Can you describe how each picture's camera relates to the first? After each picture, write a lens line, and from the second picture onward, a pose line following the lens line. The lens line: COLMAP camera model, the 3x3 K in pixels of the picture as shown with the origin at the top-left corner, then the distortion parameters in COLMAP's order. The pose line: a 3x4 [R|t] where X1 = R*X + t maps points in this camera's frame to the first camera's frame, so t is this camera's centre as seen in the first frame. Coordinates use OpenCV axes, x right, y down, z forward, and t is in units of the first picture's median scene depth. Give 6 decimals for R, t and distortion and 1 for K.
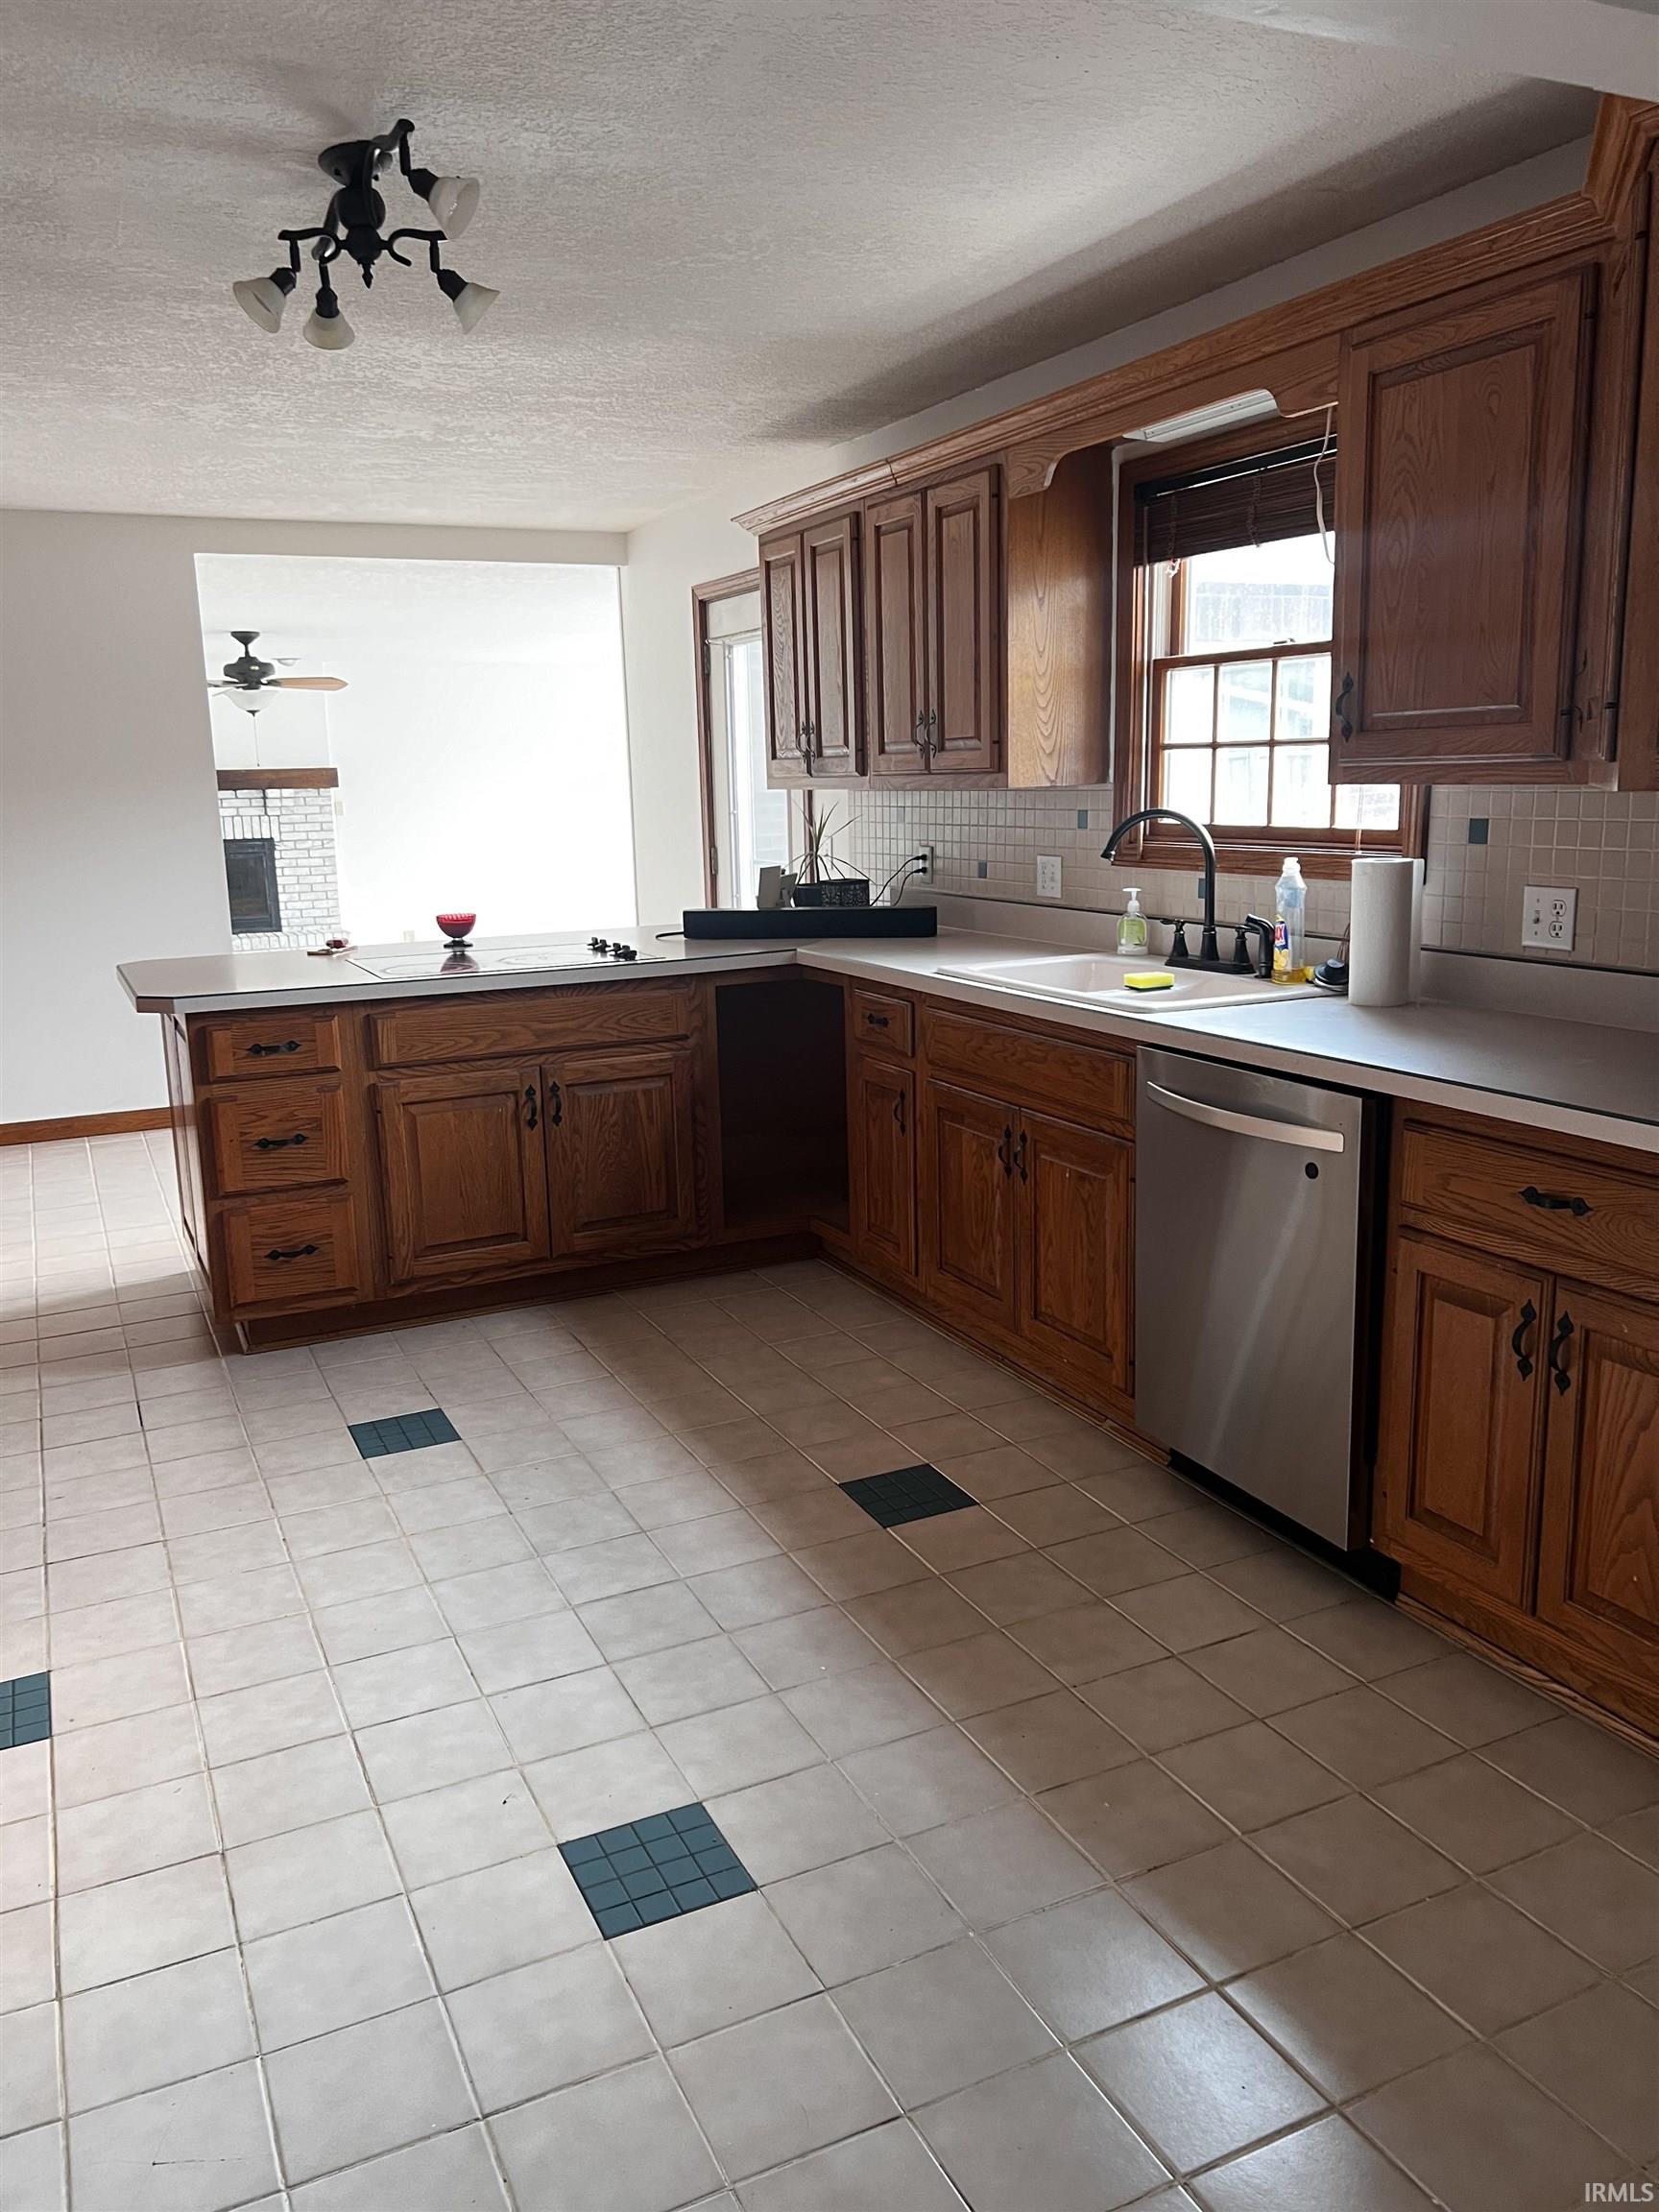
lens RADIAL K [[1649.8, 0, 814.6], [0, 1649.8, 1095.8], [0, 0, 1]] dist [0.067123, -0.071834]
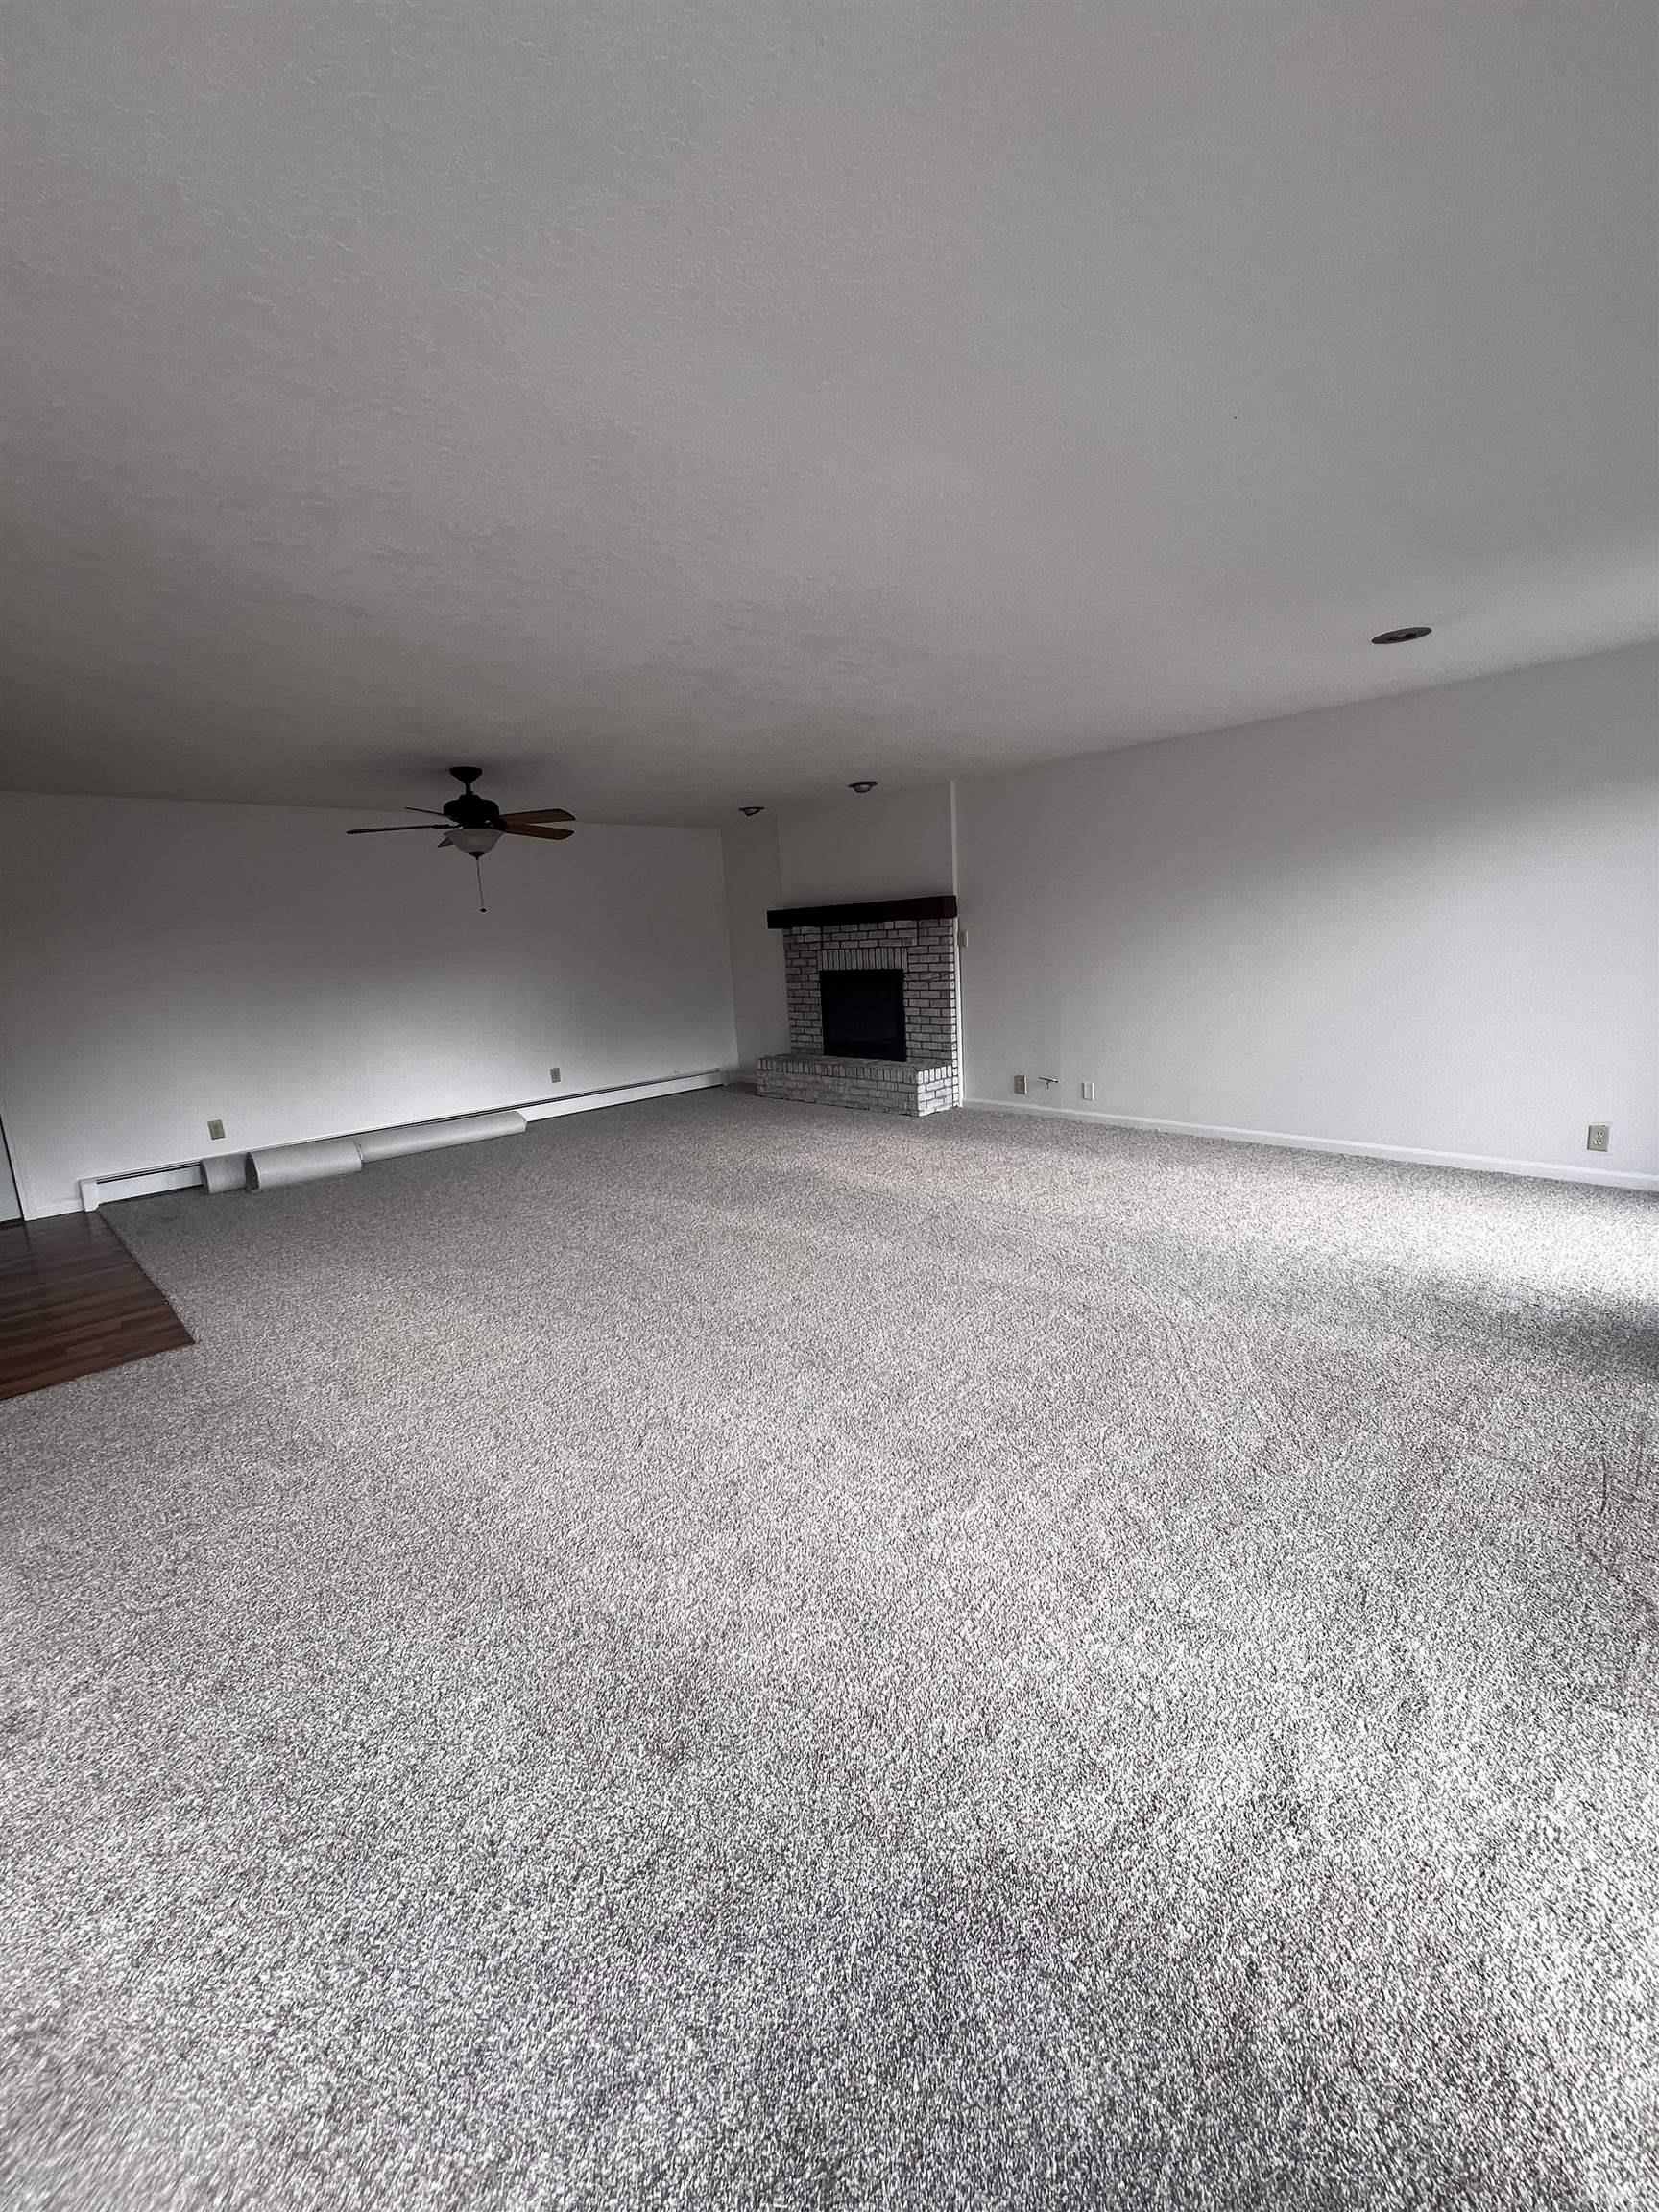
lens RADIAL K [[874.1, 0, 827.7], [0, 874.1, 1106.1], [0, 0, 1]] dist [-0.000590, 0.000007]
pose [[0.335504, 0.186039, -0.923486, 0.529379], [-0.136664, 0.979547, 0.147683, -0.474460], [0.932073, 0.076659, 0.354067, 2.527950]]
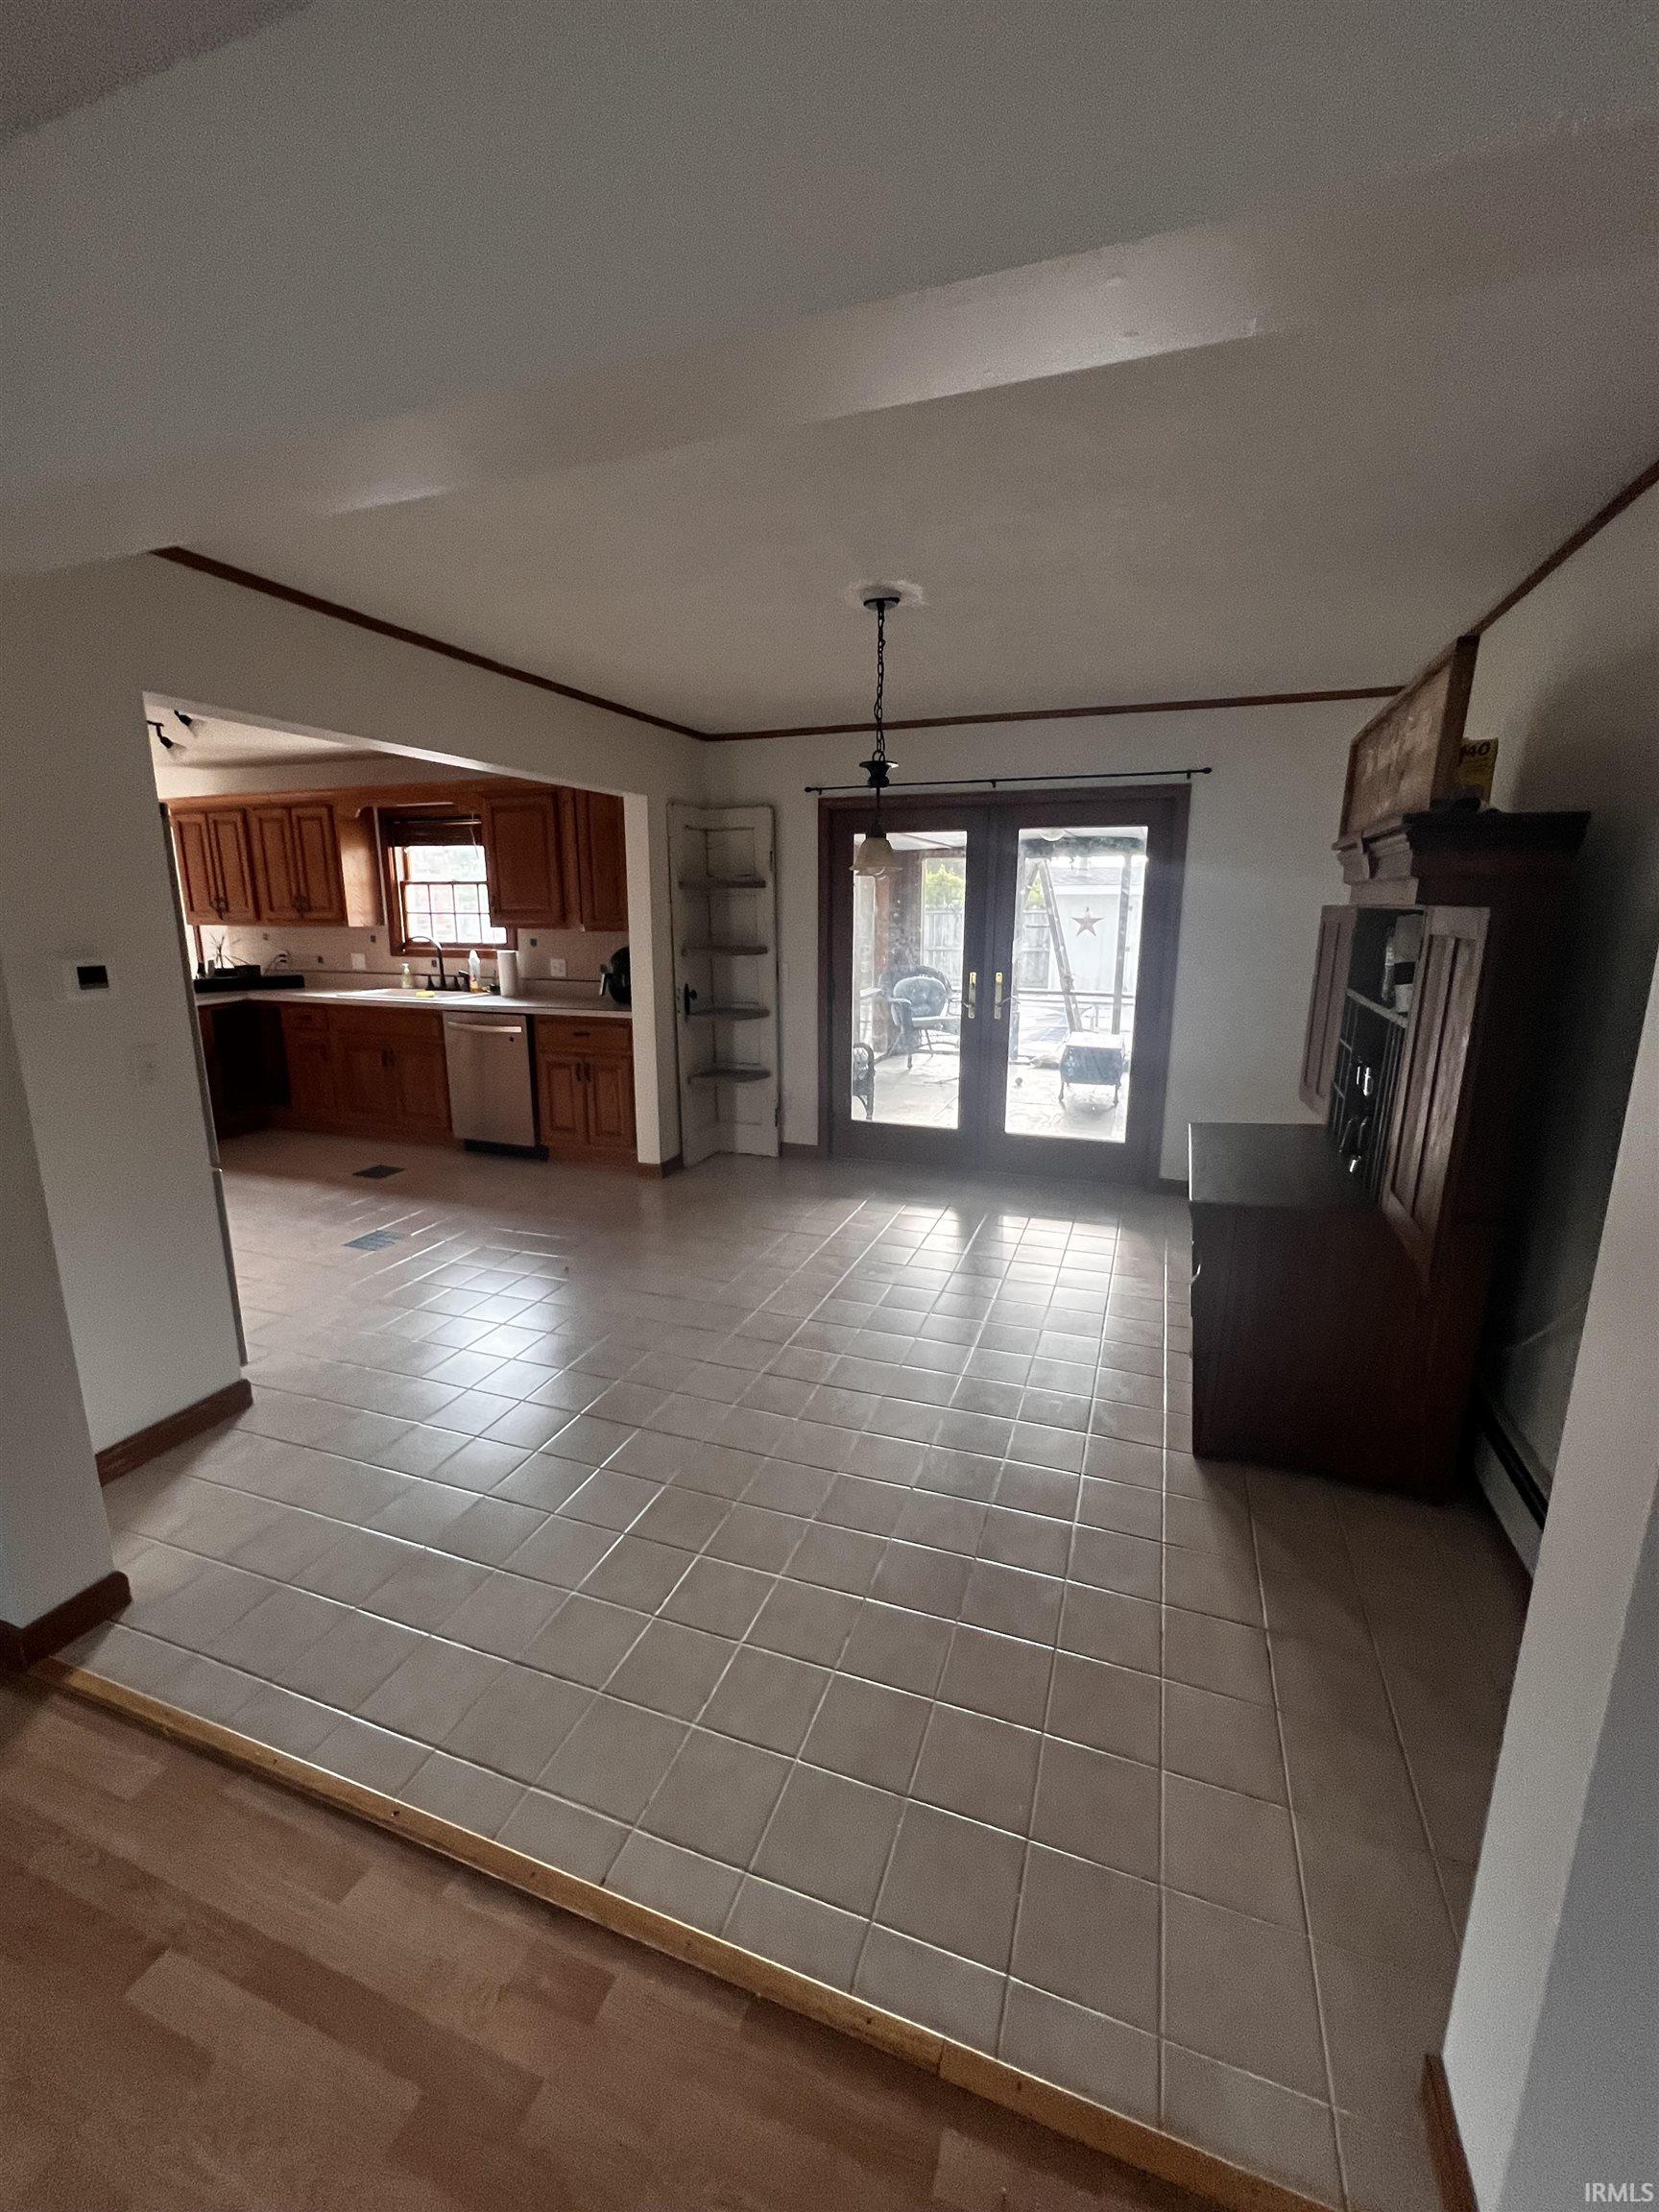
lens RADIAL K [[885.2, 0, 824.2], [0, 885.2, 1096.3], [0, 0, 1]] dist [-0.002067, 0.000015]
pose [[0.704435, -0.120234, 0.699510, -0.369367], [0.117348, 0.991714, 0.052286, 0.096043], [-0.700000, 0.045254, 0.712707, -0.520144]]
